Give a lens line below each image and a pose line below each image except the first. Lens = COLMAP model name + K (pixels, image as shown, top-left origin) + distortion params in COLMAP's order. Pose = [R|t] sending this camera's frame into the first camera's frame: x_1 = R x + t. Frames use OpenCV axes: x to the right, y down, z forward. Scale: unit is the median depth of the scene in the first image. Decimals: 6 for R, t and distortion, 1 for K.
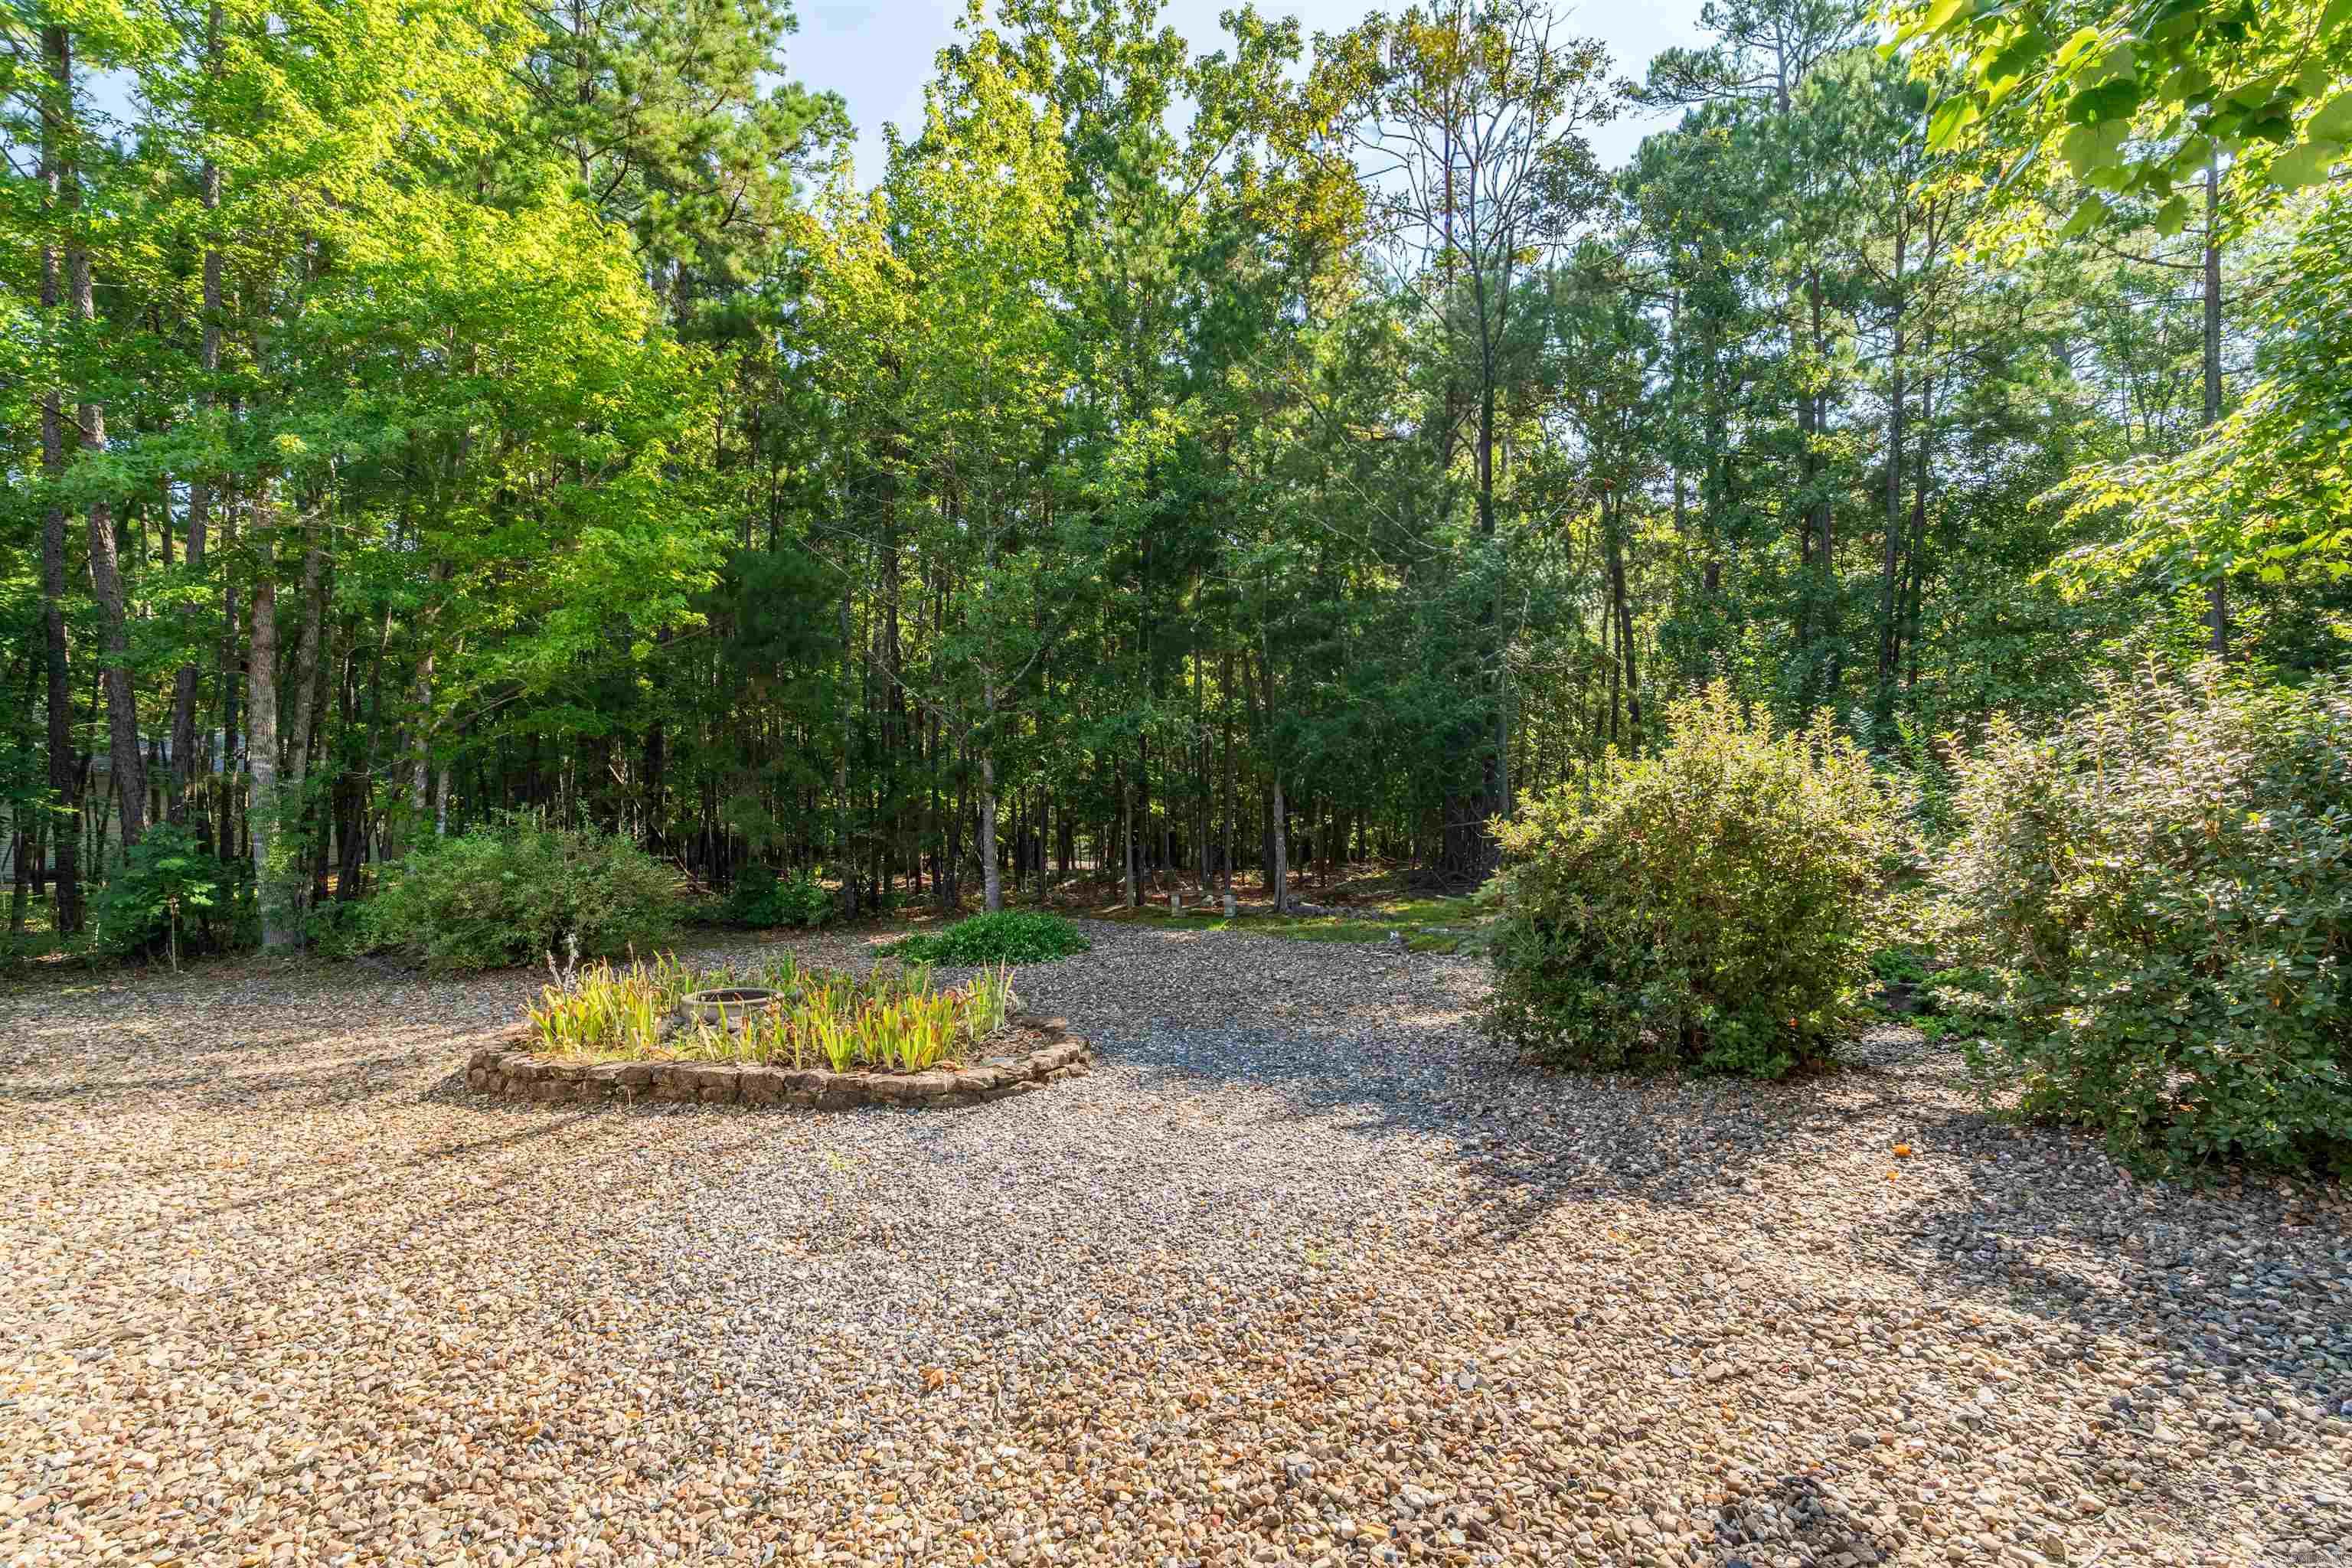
lens RADIAL K [[1079.5, 0, 1176.5], [0, 1079.5, 810.3], [0, 0, 1]] dist [-0.003414, 0.001602]
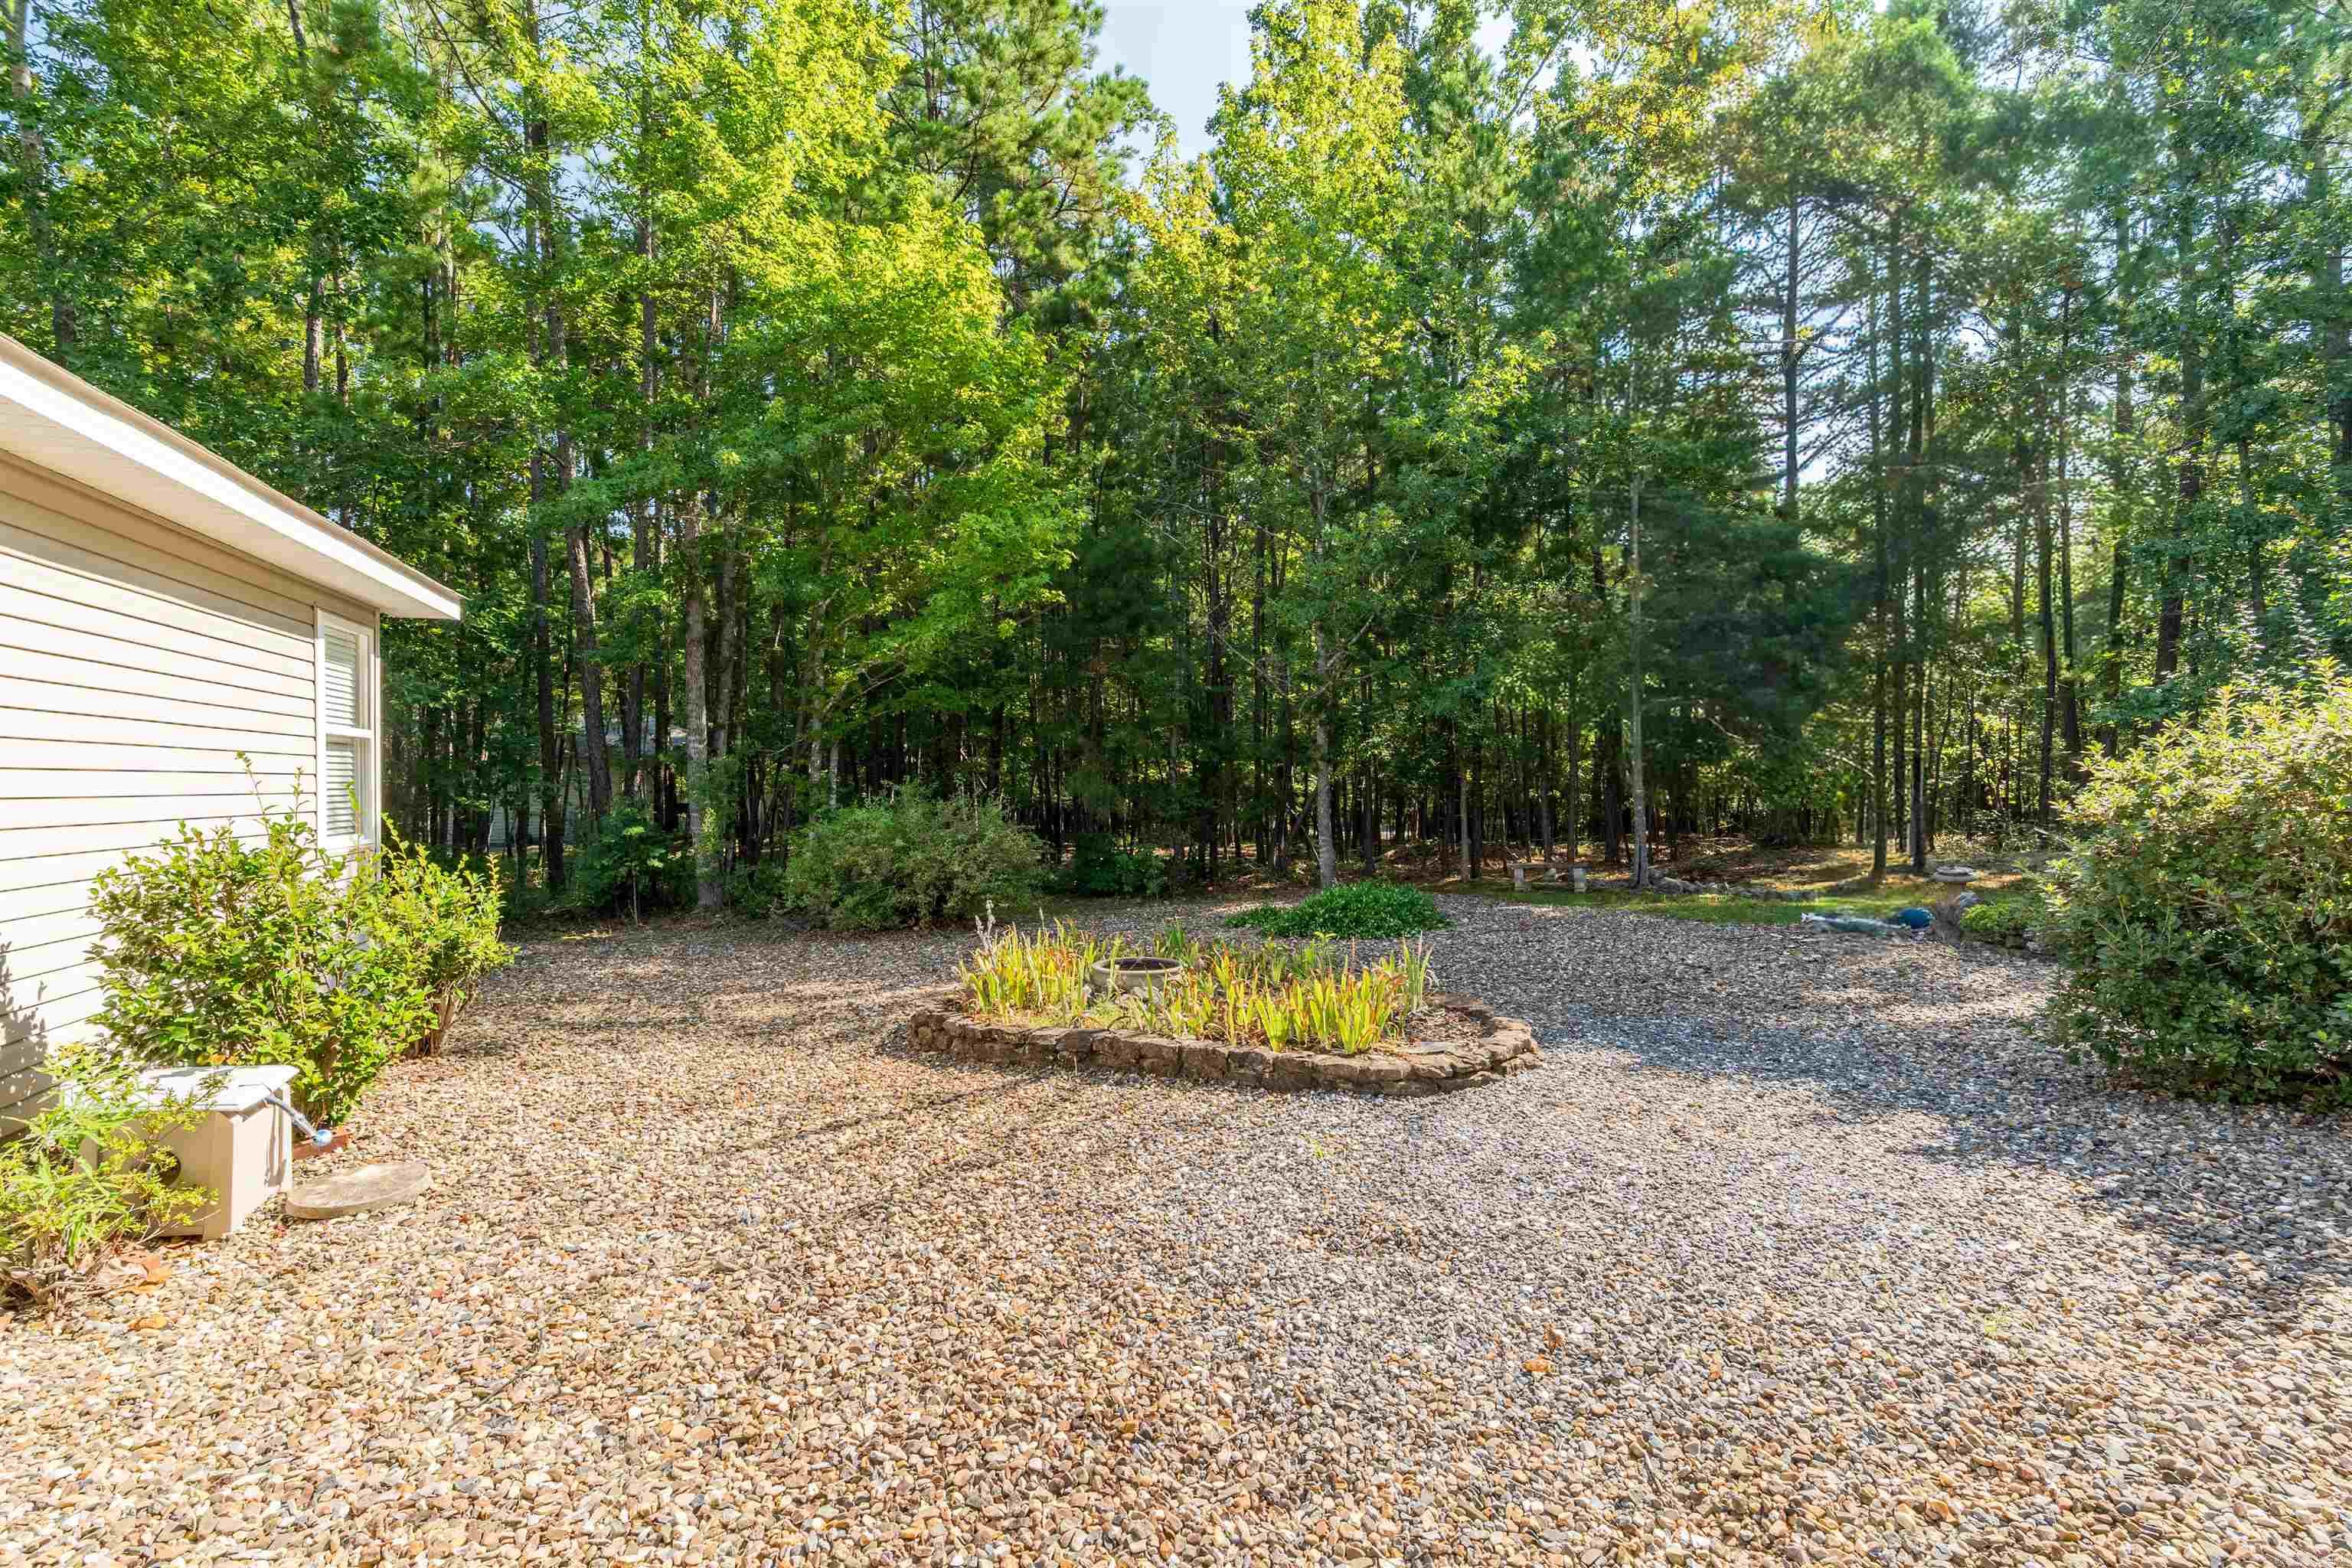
lens RADIAL K [[1085.0, 0, 1174.8], [0, 1085.0, 794.0], [0, 0, 1]] dist [-0.003153, 0.001026]
pose [[0.966659, -0.006247, -0.255990, -0.148774], [0.009777, 0.999874, 0.012518, 0.000842], [0.255879, -0.014603, 0.966598, 0.042544]]
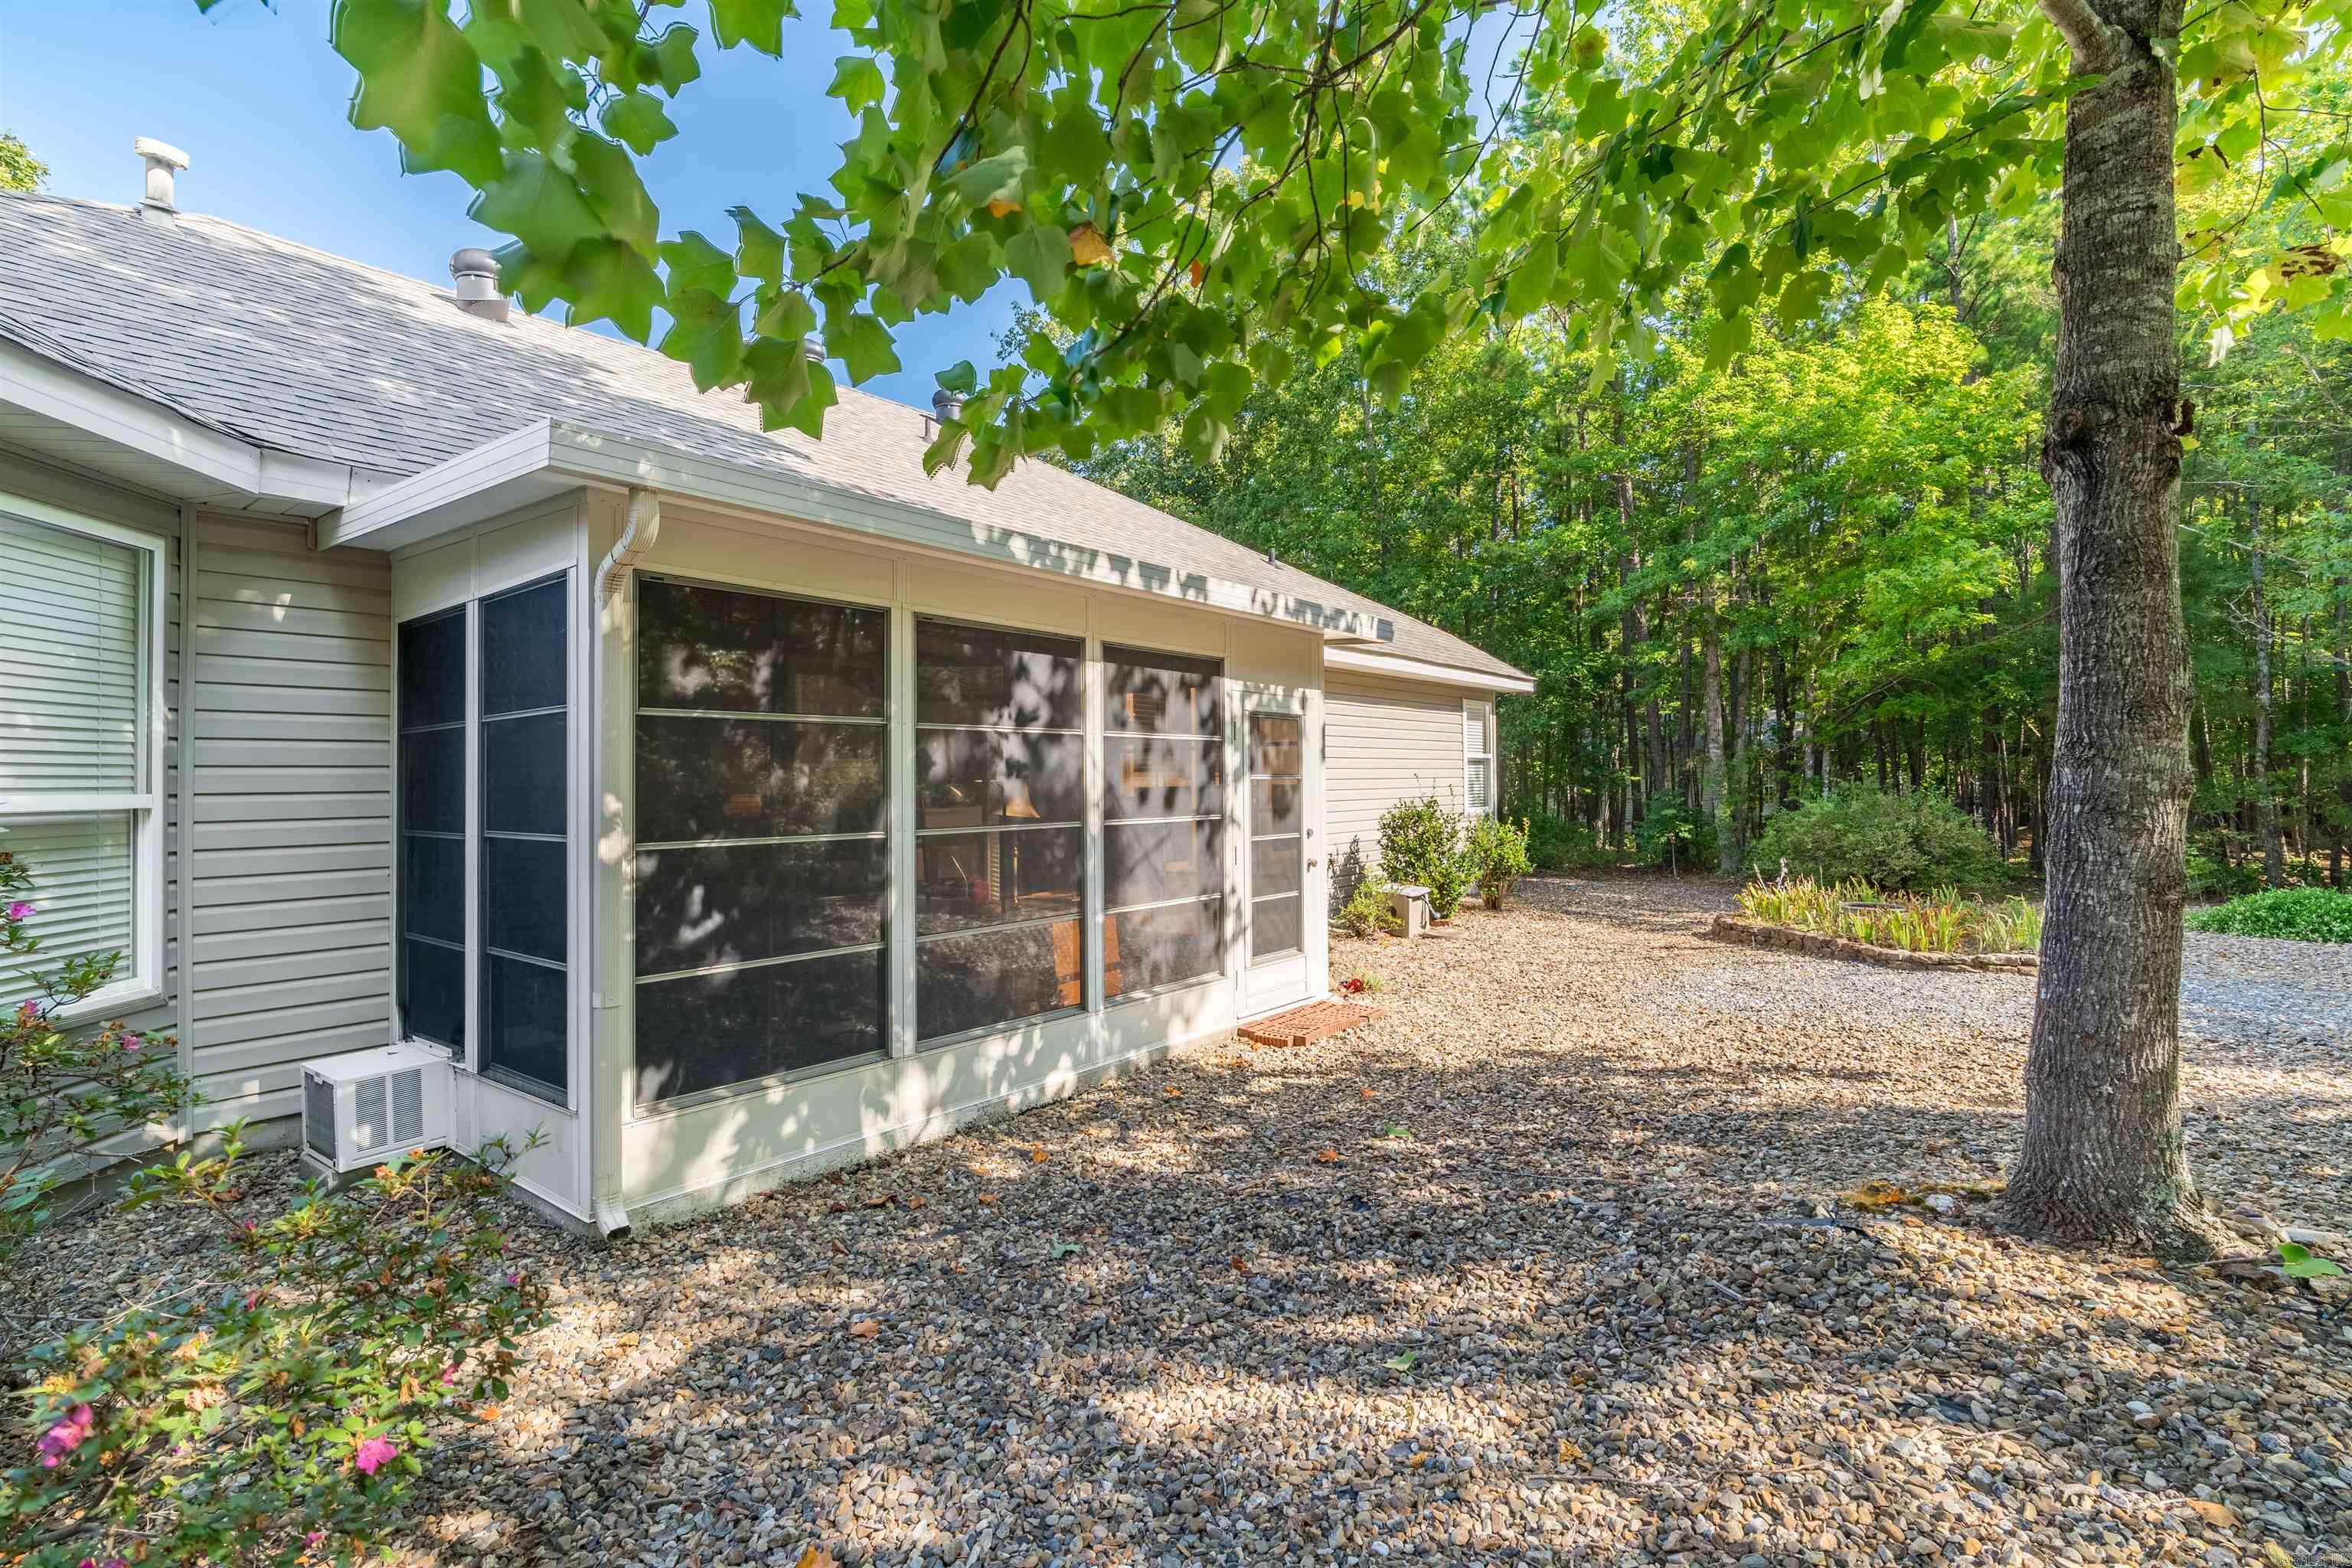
lens RADIAL K [[1108.8, 0, 1167.6], [0, 1108.8, 781.8], [0, 0, 1]] dist [-0.000912, -0.000300]
pose [[0.307962, 0.000952, -0.951398, 0.961387], [0.010029, 0.999941, 0.004246, -0.025691], [0.951346, -0.010849, 0.307934, -0.535180]]
